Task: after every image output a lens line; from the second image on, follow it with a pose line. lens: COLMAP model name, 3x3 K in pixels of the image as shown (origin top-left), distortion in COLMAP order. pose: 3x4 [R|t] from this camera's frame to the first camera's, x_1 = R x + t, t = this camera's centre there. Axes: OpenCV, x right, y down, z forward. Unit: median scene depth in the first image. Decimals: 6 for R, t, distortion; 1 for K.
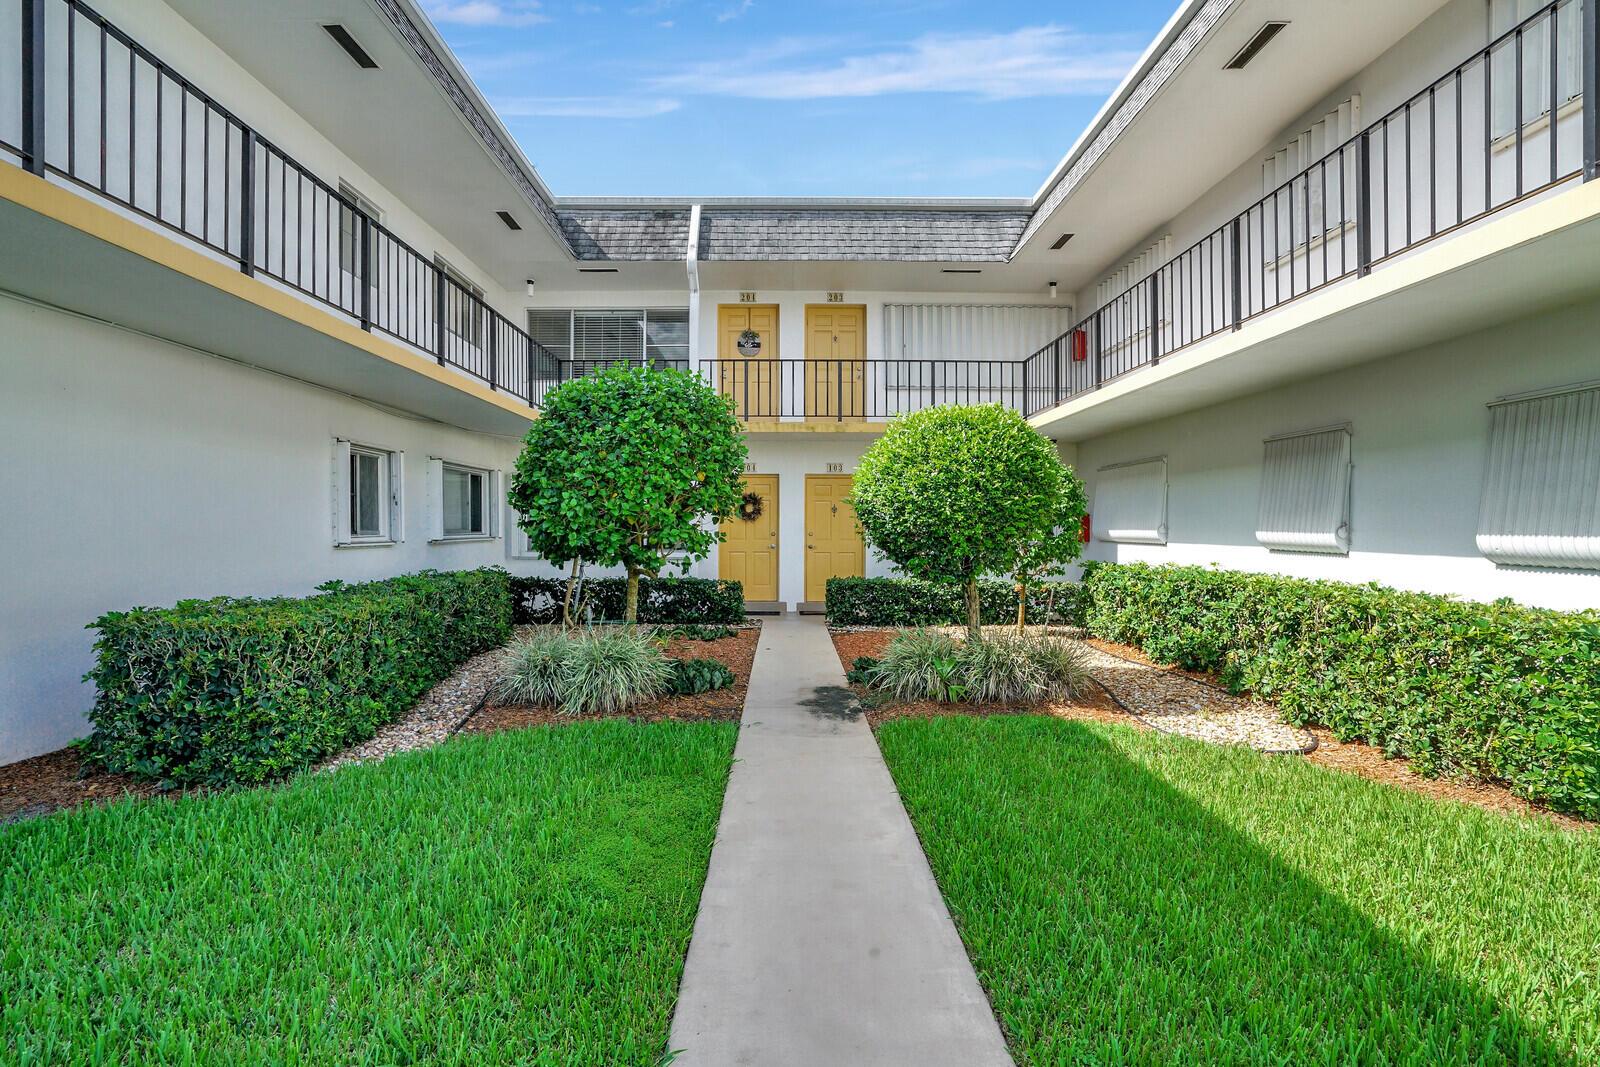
lens RADIAL K [[749.4, 0, 797.7], [0, 749.4, 530.6], [0, 0, 1]] dist [-0.042642, 0.033809]
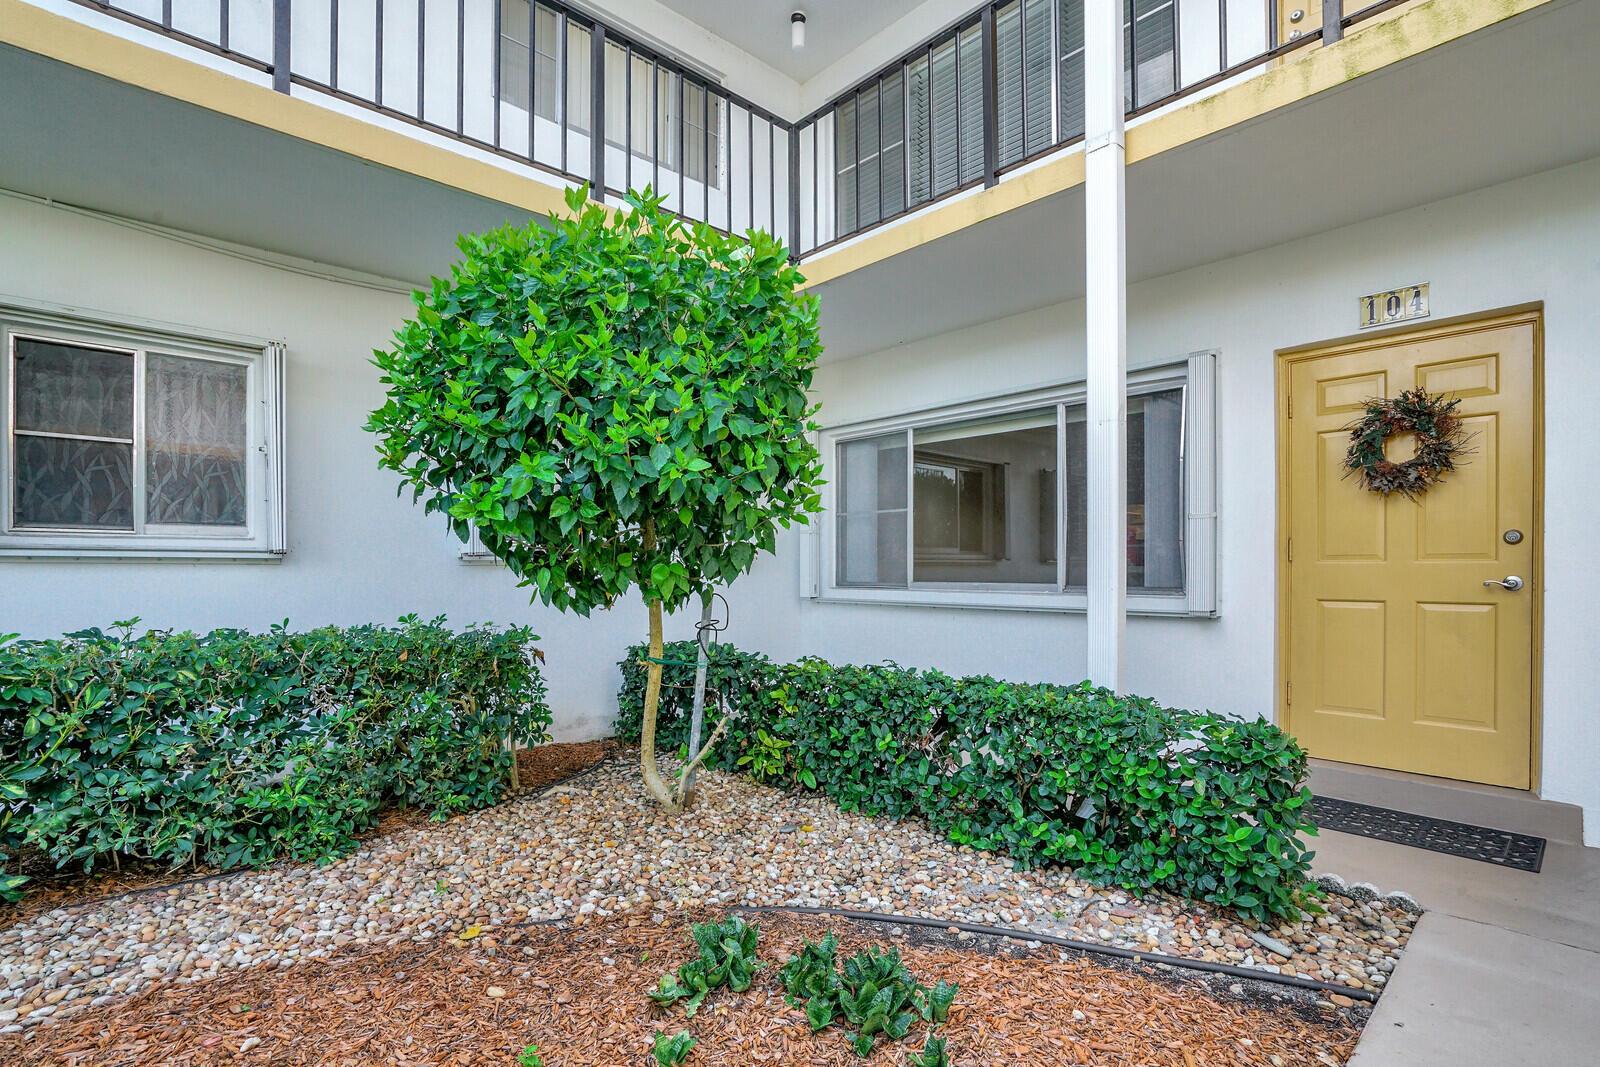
lens RADIAL K [[749.4, 0, 797.7], [0, 749.4, 530.6], [0, 0, 1]] dist [-0.042642, 0.033809]
pose [[0.679884, 0.001571, -0.733318, -0.010184], [-0.005759, 0.999978, -0.003197, 0.004420], [0.733297, 0.006397, 0.679878, 0.610145]]
